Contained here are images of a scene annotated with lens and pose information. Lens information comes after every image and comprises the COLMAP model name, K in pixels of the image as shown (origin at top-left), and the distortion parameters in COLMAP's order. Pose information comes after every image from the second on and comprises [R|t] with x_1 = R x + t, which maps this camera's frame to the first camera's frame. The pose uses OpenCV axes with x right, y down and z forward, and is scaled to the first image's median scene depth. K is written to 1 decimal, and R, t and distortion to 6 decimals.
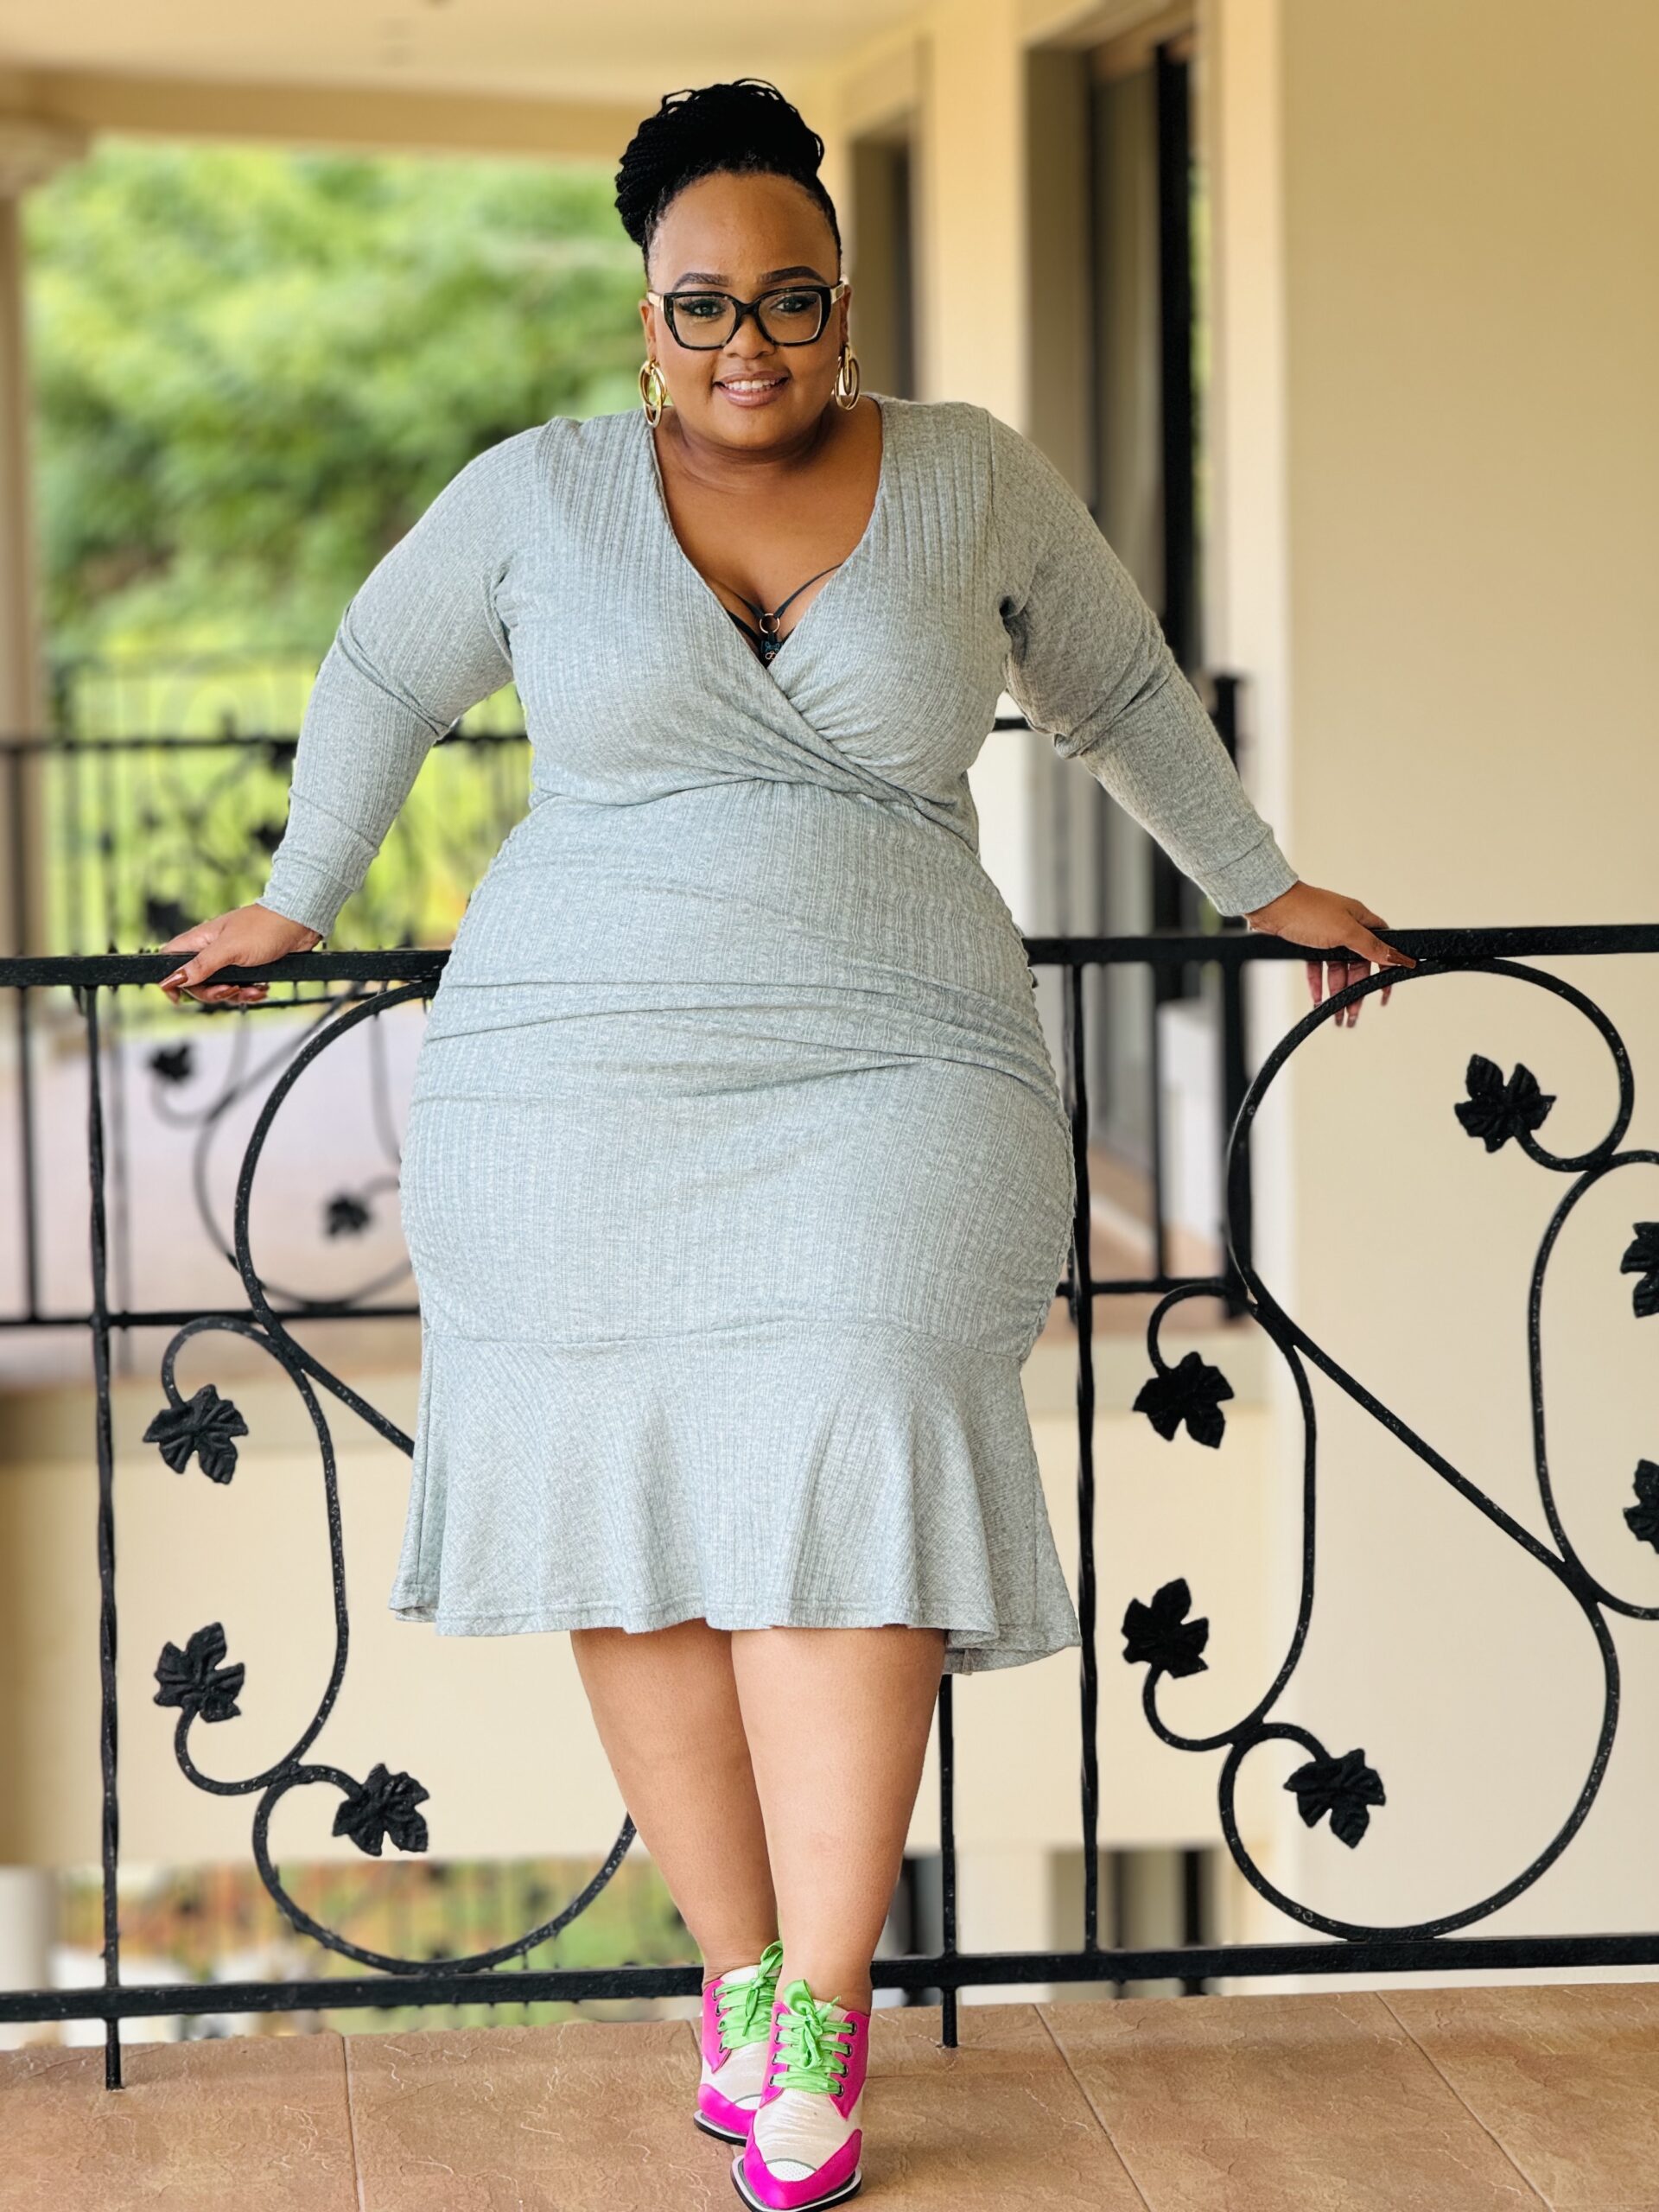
lens RADIAL K [[8804.6, 0, 870.2], [0, 8804.6, 1107.9], [0, 0, 1]] dist [0.346294, 0.000000]
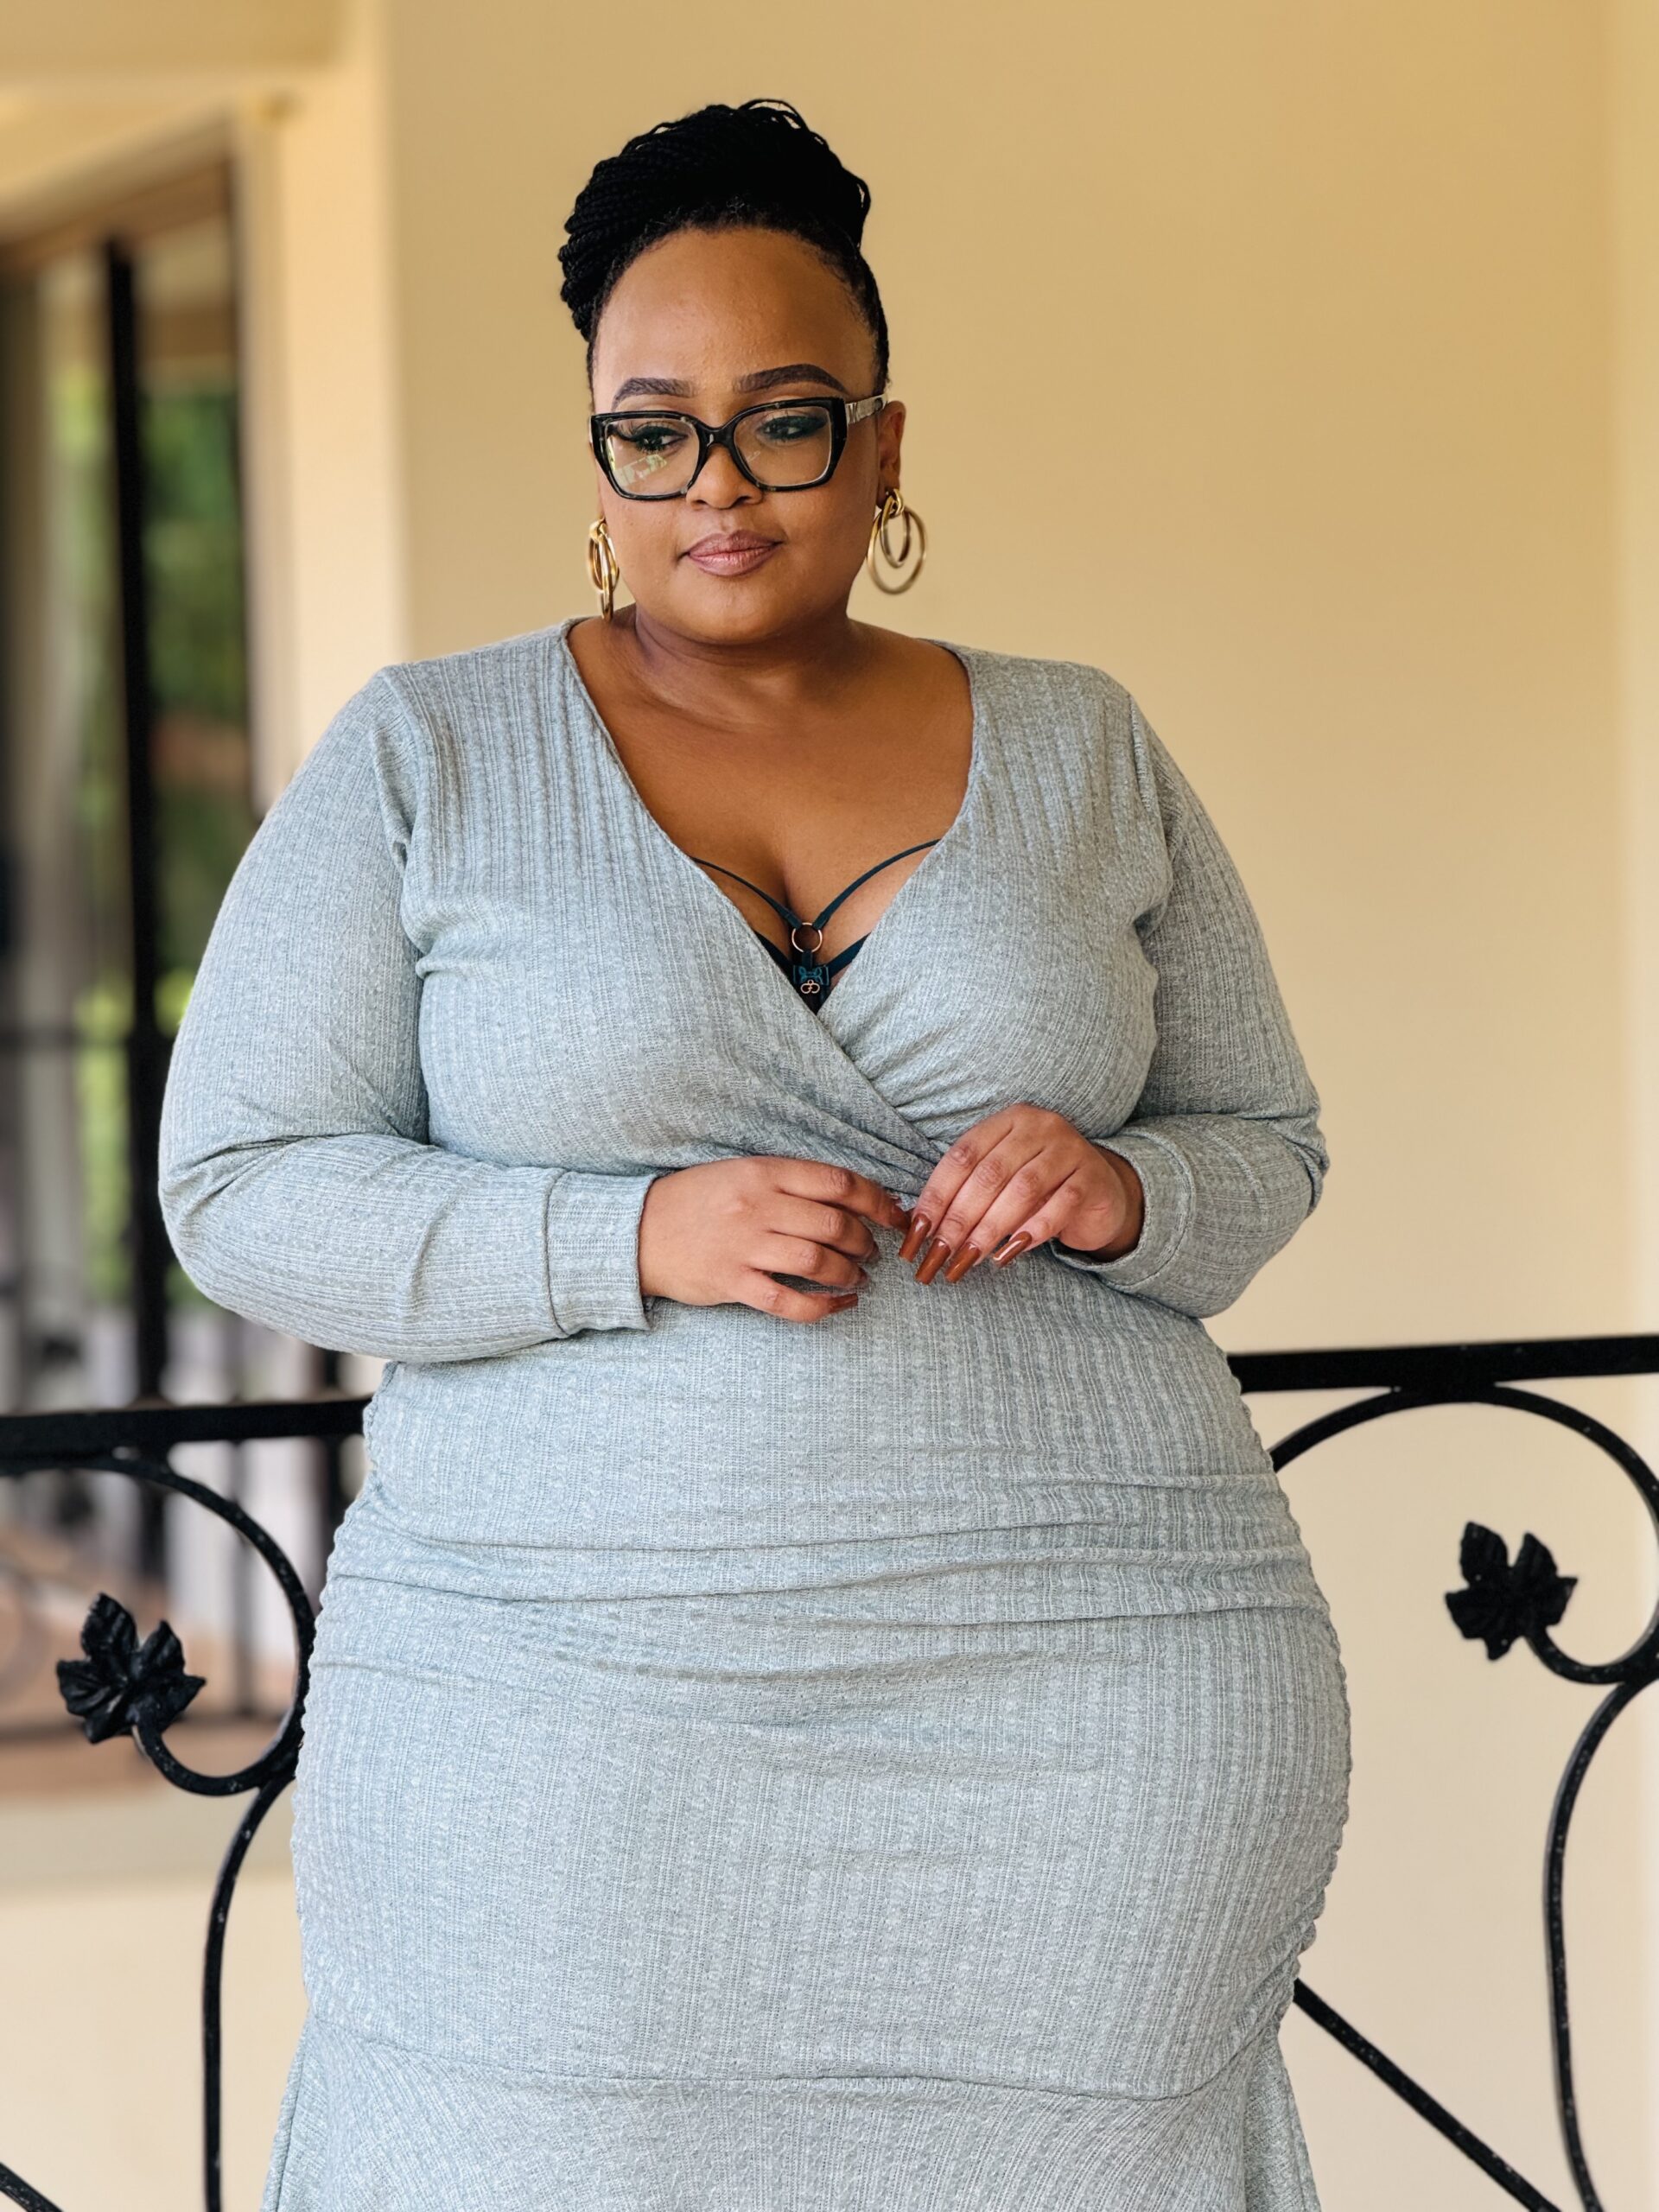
lens RADIAL K [[8804.6, 0, 832.5], [0, 8804.6, 982.4], [0, 0, 1]] dist [0.346294, 0.000000]
pose [[0.975118, -0.015839, 0.221119, -0.137933], [0.026796, 0.998552, -0.046638, -0.017704], [-0.220060, 0.051403, 0.974131, 0.320703]]
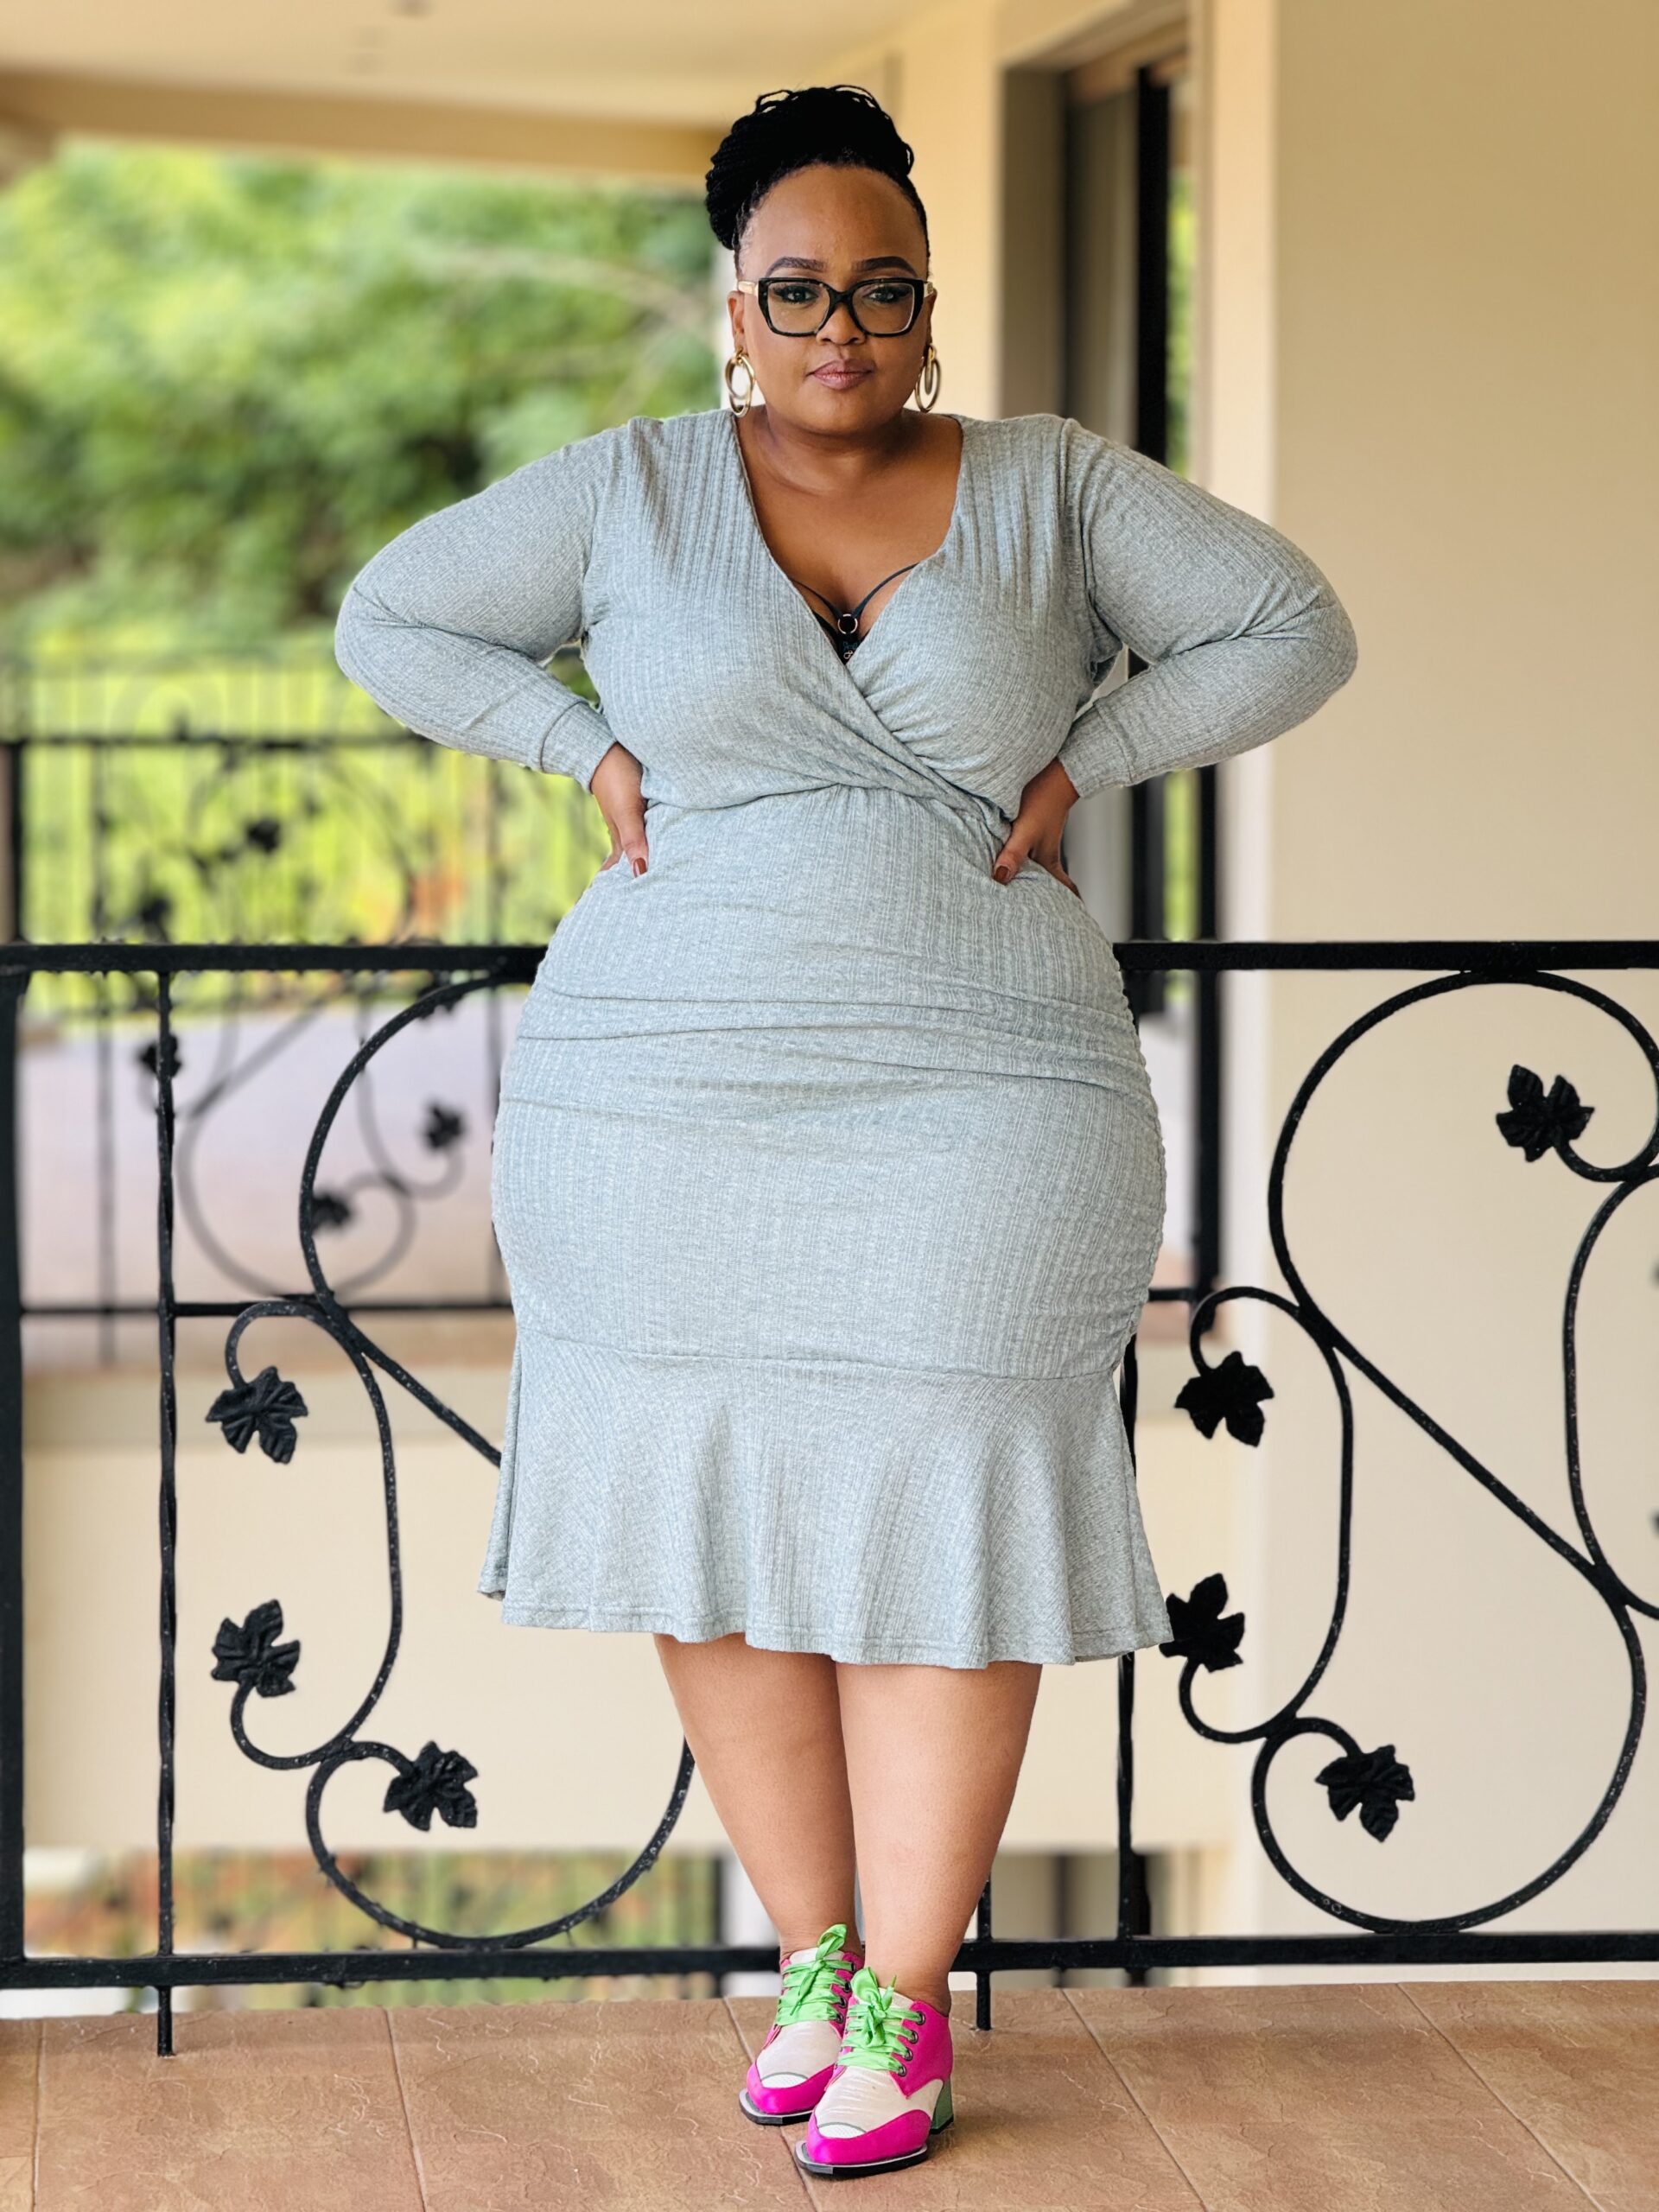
lens RADIAL K [[8804.6, 0, 833.8], [0, 8804.6, 1126.5], [0, 0, 1]] dist [0.346294, 0.000000]
pose [[0.999790, 0.018424, 0.008946, -0.019351], [-0.018427, 0.999830, 0.000241, 0.002233], [-0.008940, -0.000406, 0.999960, -0.018485]]
